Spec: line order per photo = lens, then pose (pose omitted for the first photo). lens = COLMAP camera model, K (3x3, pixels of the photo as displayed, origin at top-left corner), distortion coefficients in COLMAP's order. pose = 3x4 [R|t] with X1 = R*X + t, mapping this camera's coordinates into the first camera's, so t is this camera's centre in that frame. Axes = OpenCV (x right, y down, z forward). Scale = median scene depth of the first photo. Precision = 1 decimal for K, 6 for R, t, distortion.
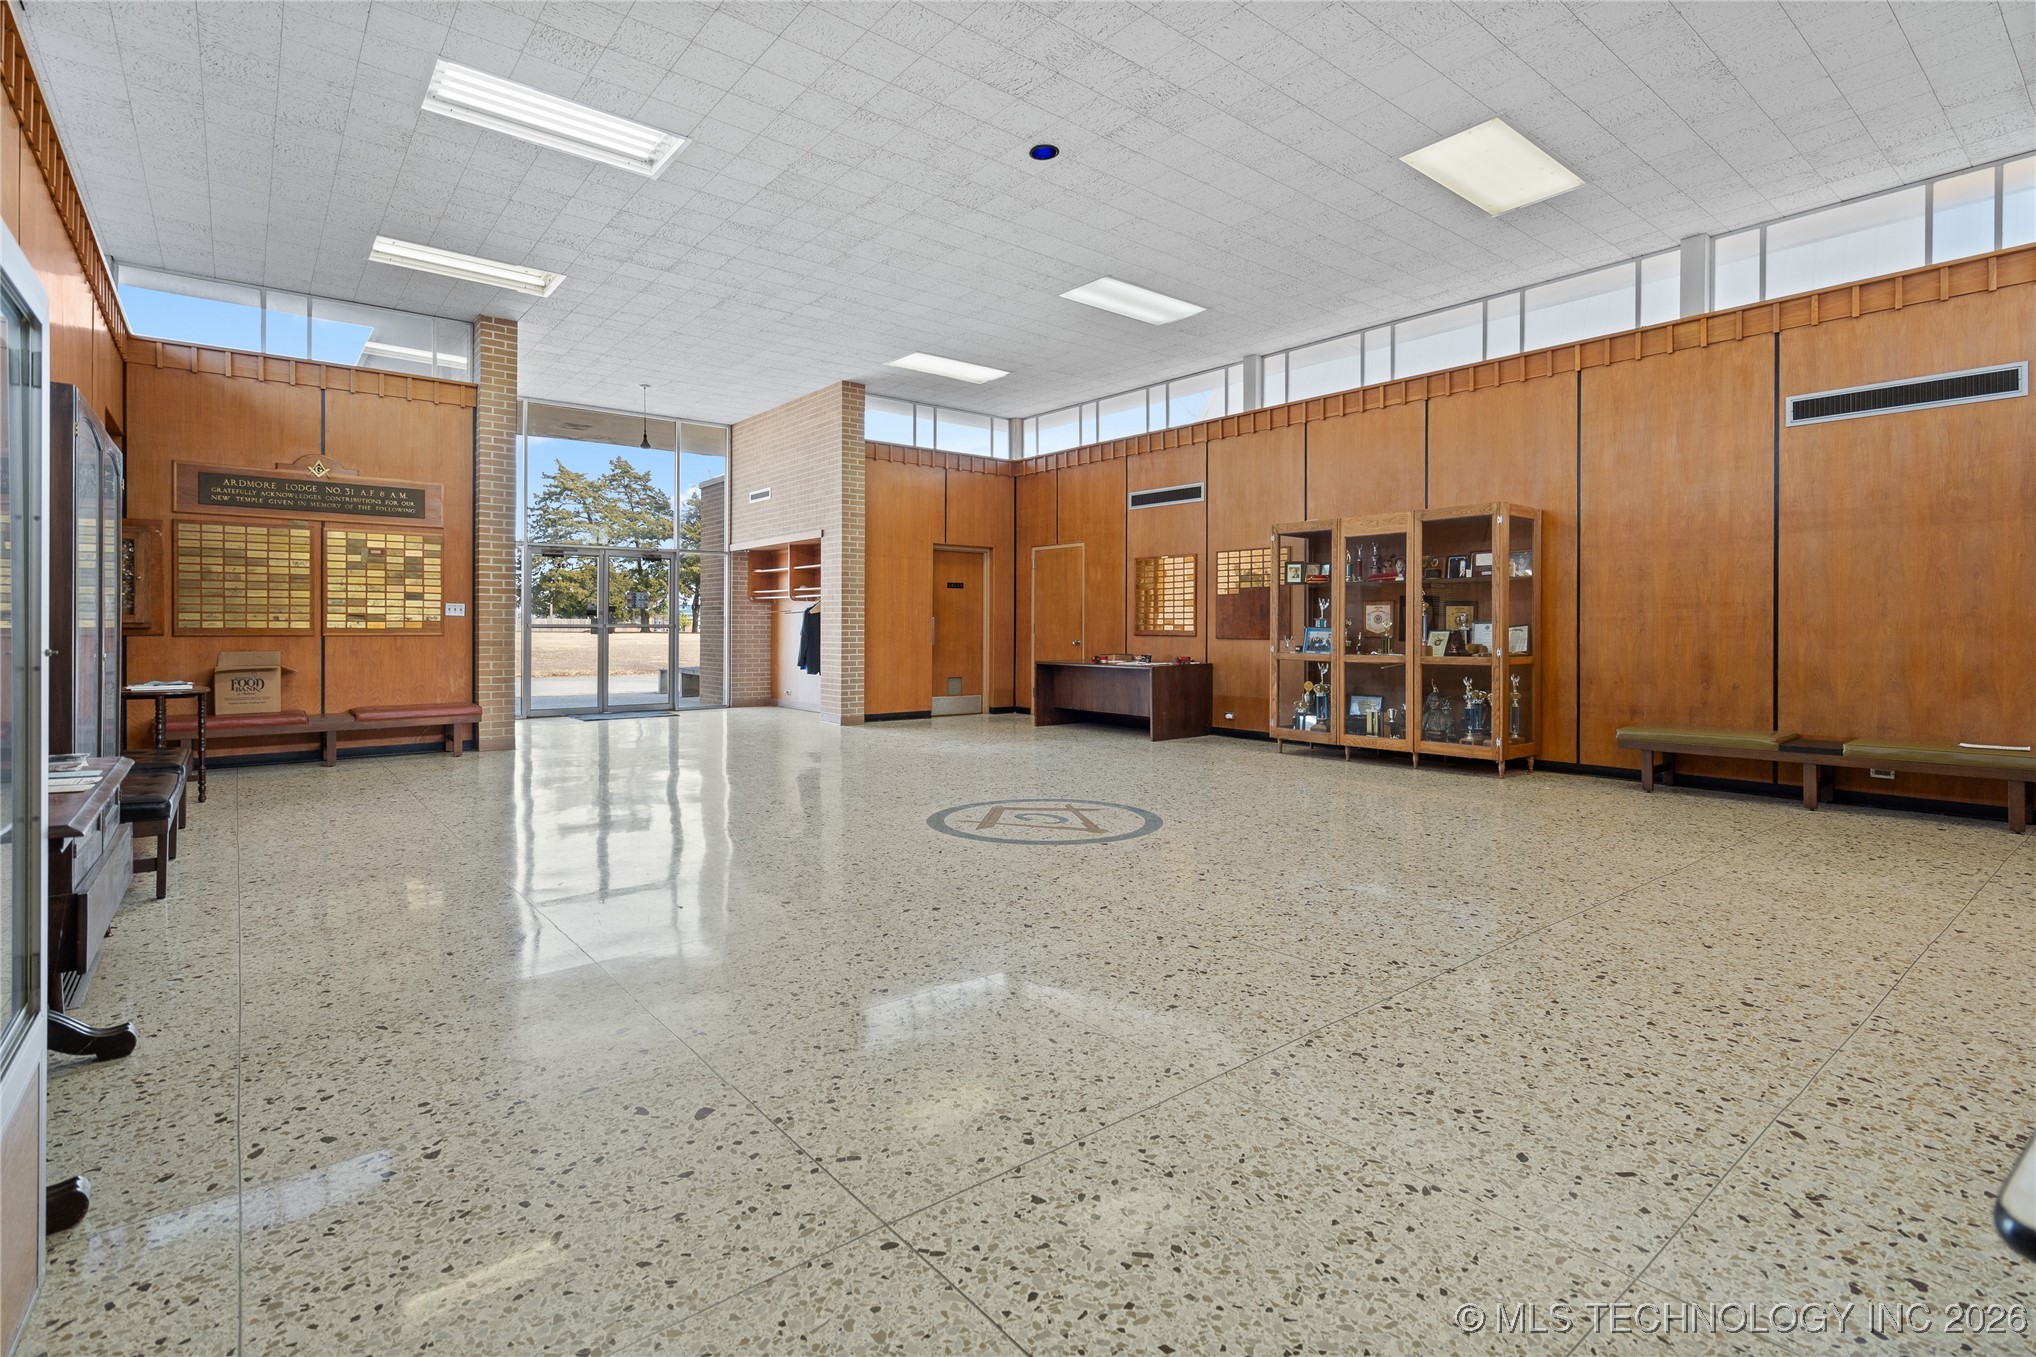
lens RADIAL K [[953.0, 0, 1036.4], [0, 953.0, 632.3], [0, 0, 1]] dist [0.004377, 0.000329]
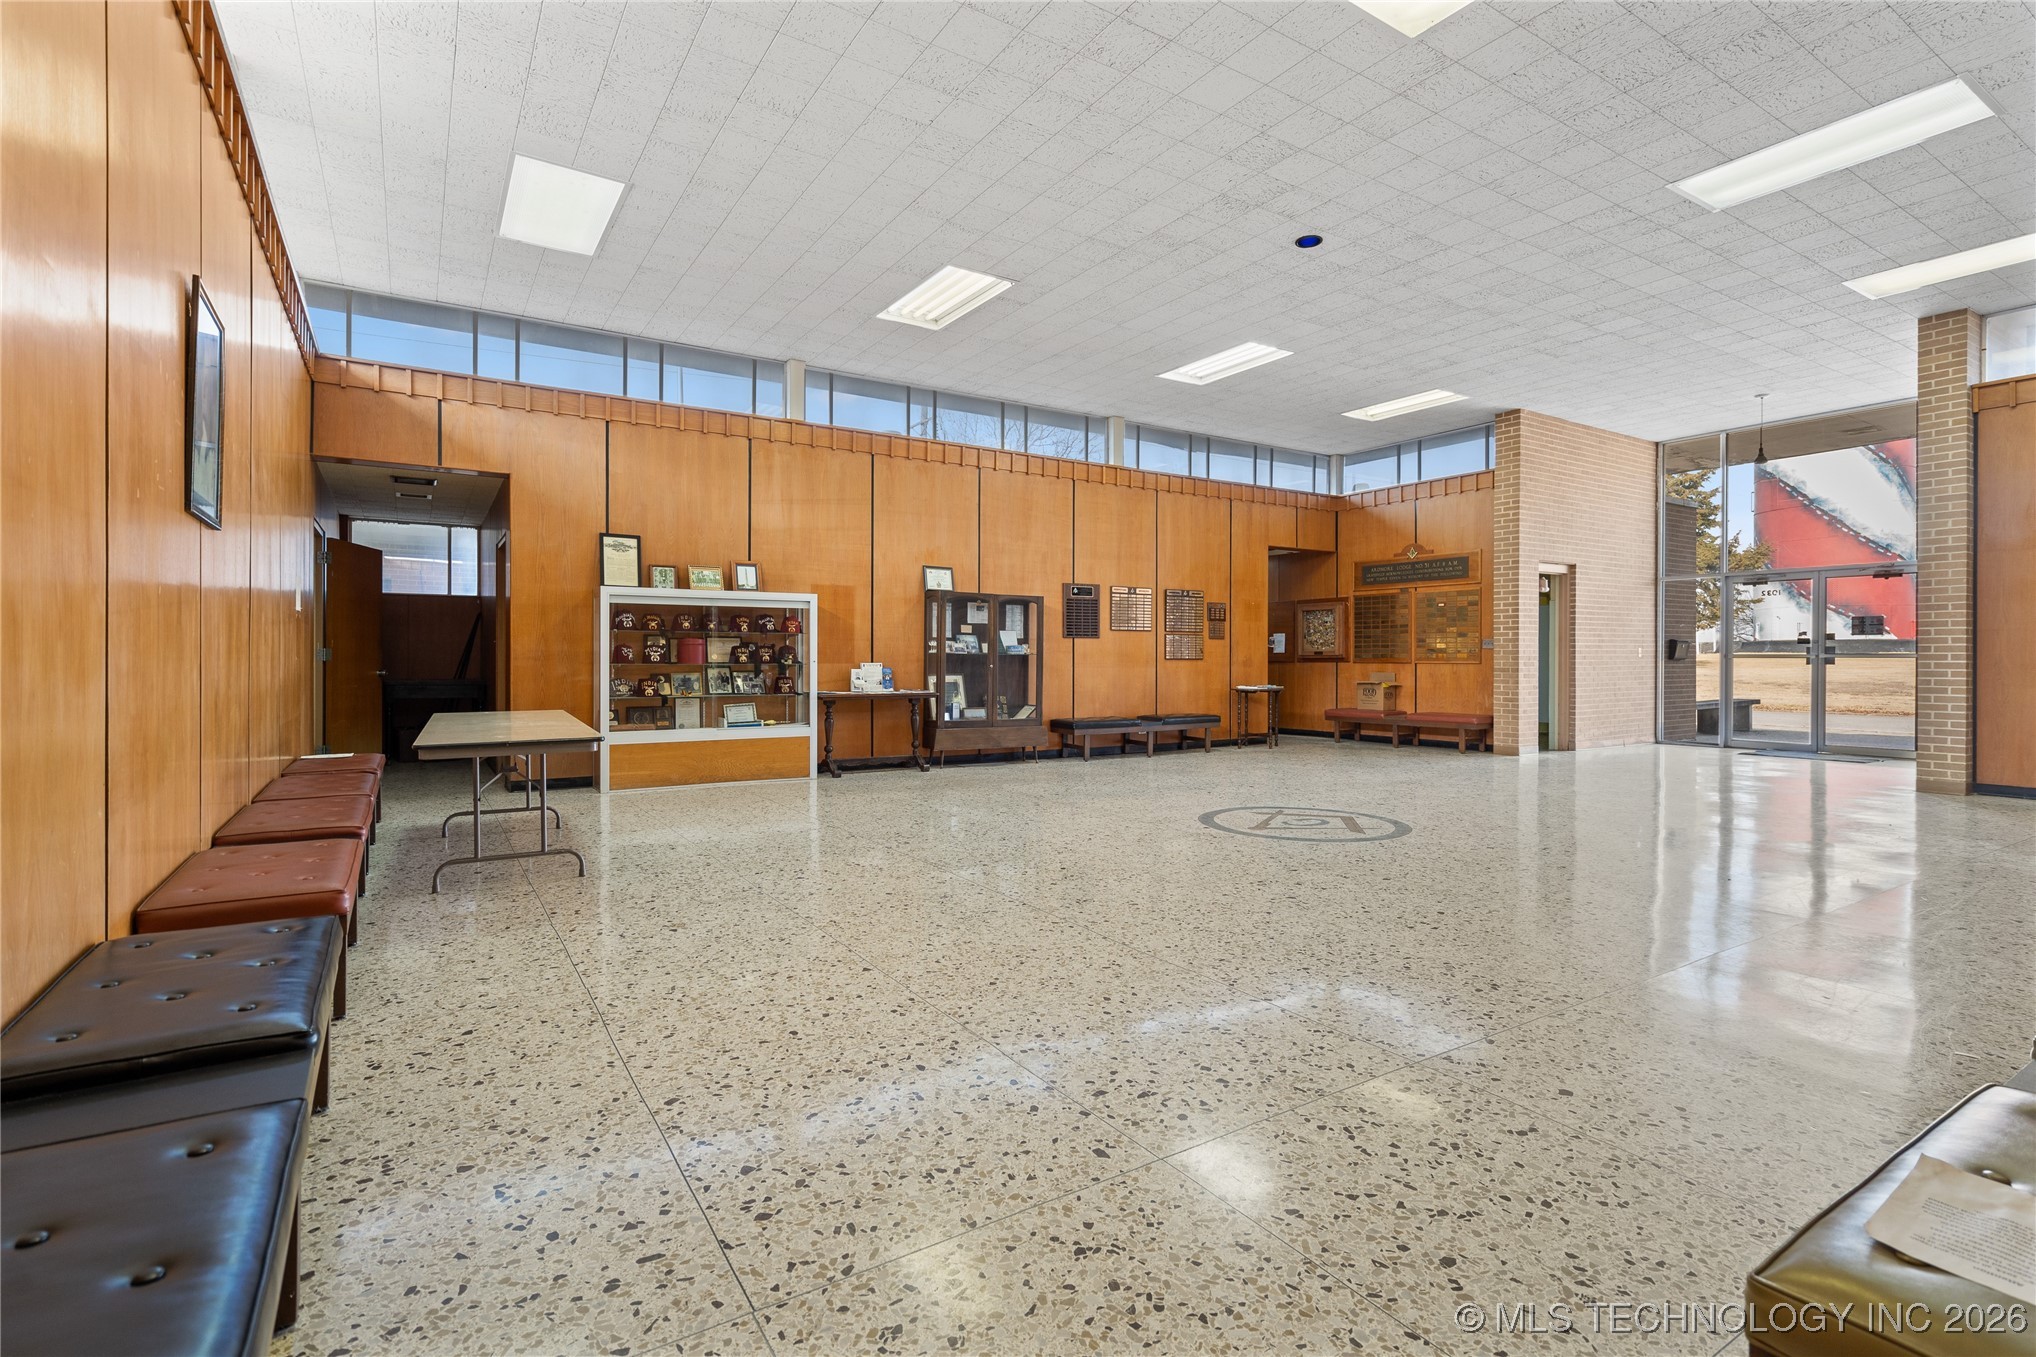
lens RADIAL K [[953.0, 0, 1018.9], [0, 953.0, 665.6], [0, 0, 1]] dist [0.004377, 0.000329]
pose [[-0.110636, 0.006751, -0.993838, 0.792707], [-0.005802, 0.999955, 0.007439, 0.000593], [0.993844, 0.006590, -0.110592, 0.521217]]
